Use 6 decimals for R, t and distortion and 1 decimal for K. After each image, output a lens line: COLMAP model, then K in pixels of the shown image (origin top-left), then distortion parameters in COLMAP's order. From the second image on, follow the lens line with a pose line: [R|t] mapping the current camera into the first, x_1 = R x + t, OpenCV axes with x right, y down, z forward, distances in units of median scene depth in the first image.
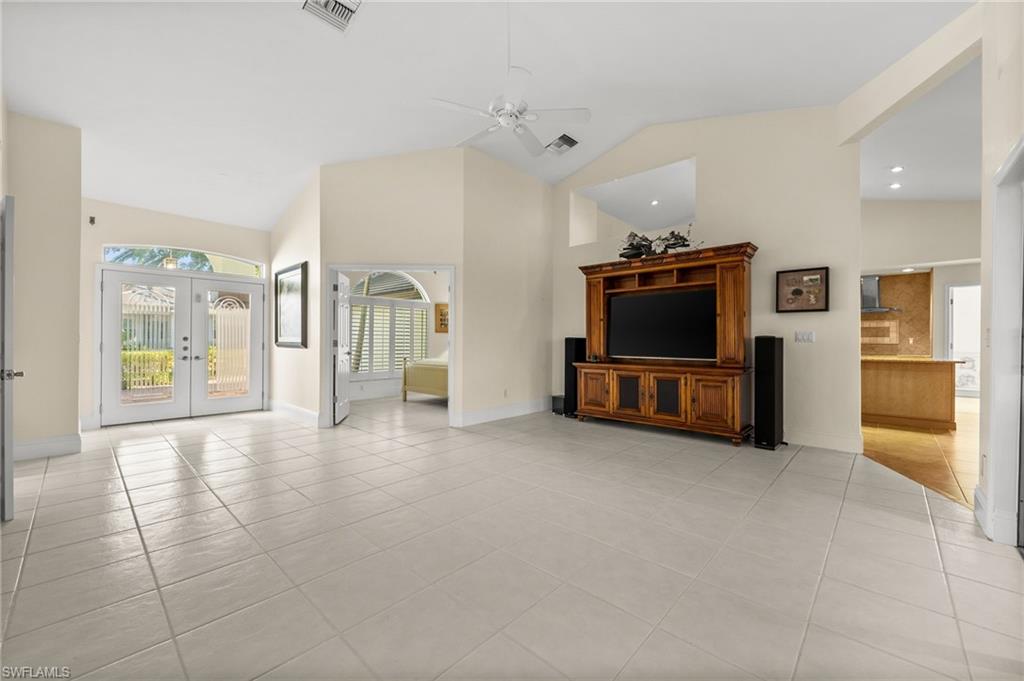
lens RADIAL K [[403.8, 0, 510.5], [0, 403.8, 340.1], [0, 0, 1]] dist [-0.001104, -0.000131]
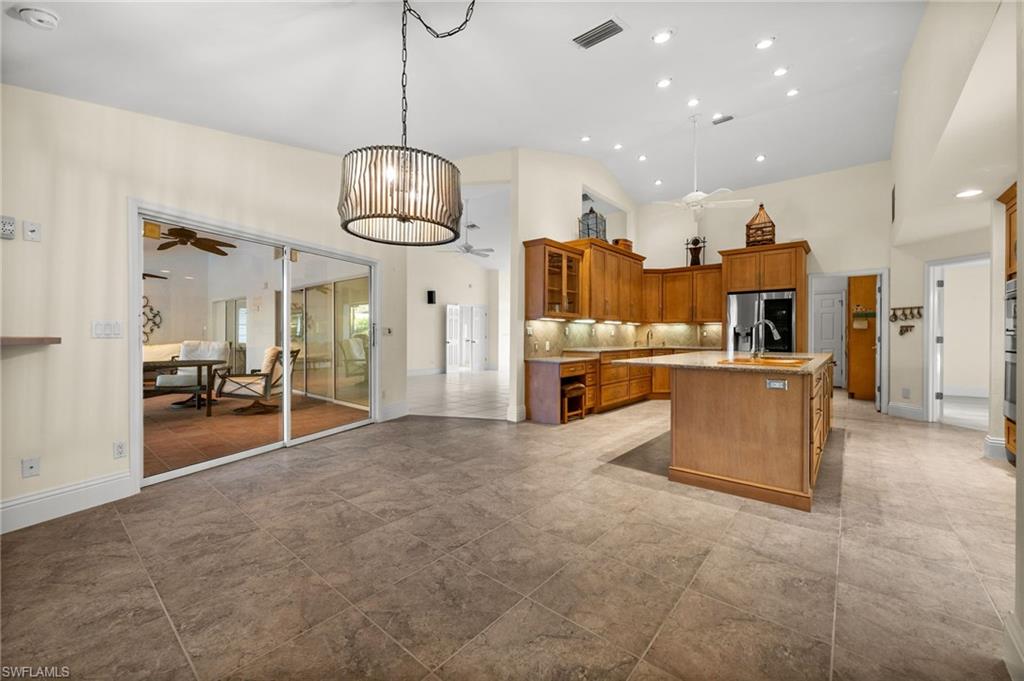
lens RADIAL K [[403.8, 0, 513.6], [0, 403.8, 336.1], [0, 0, 1]] dist [-0.001104, -0.000131]
pose [[0.058349, -0.003999, -0.998288, 1.629640], [-0.002047, 0.999989, -0.004125, 0.009737], [0.998294, 0.002284, 0.058340, 0.704818]]
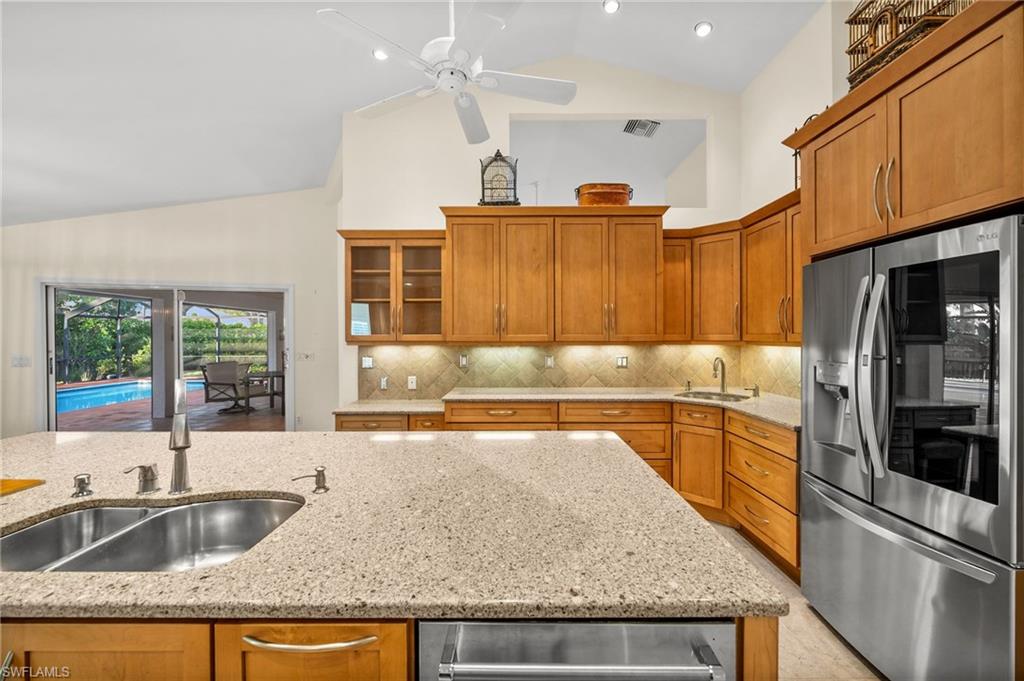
lens RADIAL K [[403.8, 0, 513.2], [0, 403.8, 337.5], [0, 0, 1]] dist [-0.001104, -0.000131]
pose [[-0.726218, -0.003013, -0.687457, 0.940345], [-0.002181, 0.999995, -0.002080, -0.047943], [0.687461, -0.000011, -0.726222, 1.499623]]
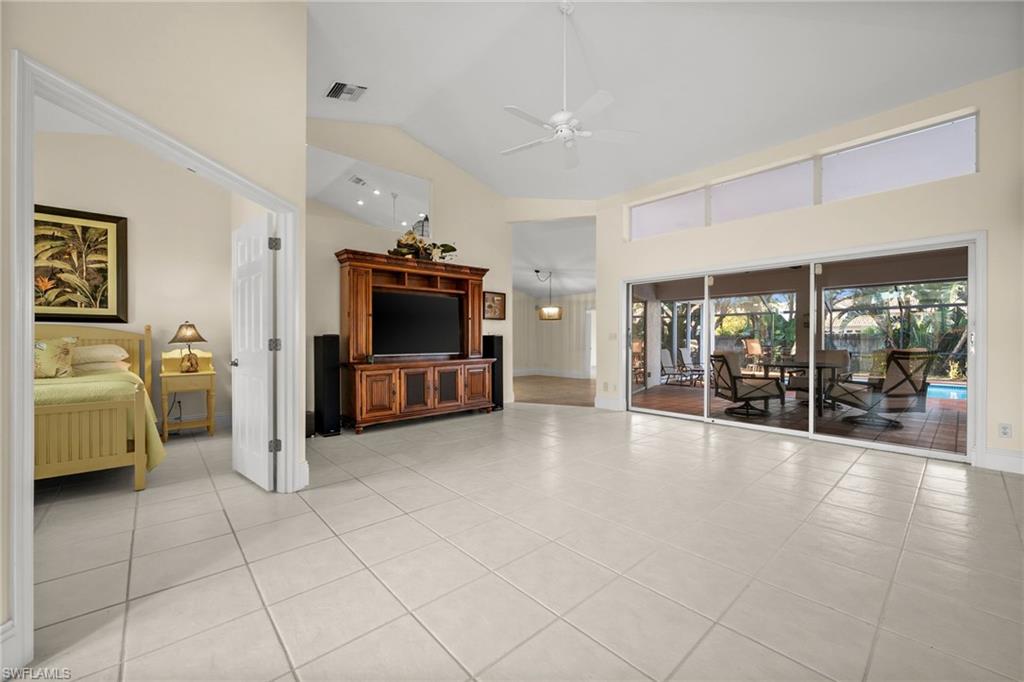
lens RADIAL K [[403.8, 0, 512.7], [0, 403.8, 338.9], [0, 0, 1]] dist [-0.001104, -0.000131]
pose [[0.083963, -0.003933, 0.996461, -0.672996], [-0.000622, 0.999992, 0.004000, -0.001431], [-0.996469, -0.000955, 0.083960, 0.643344]]
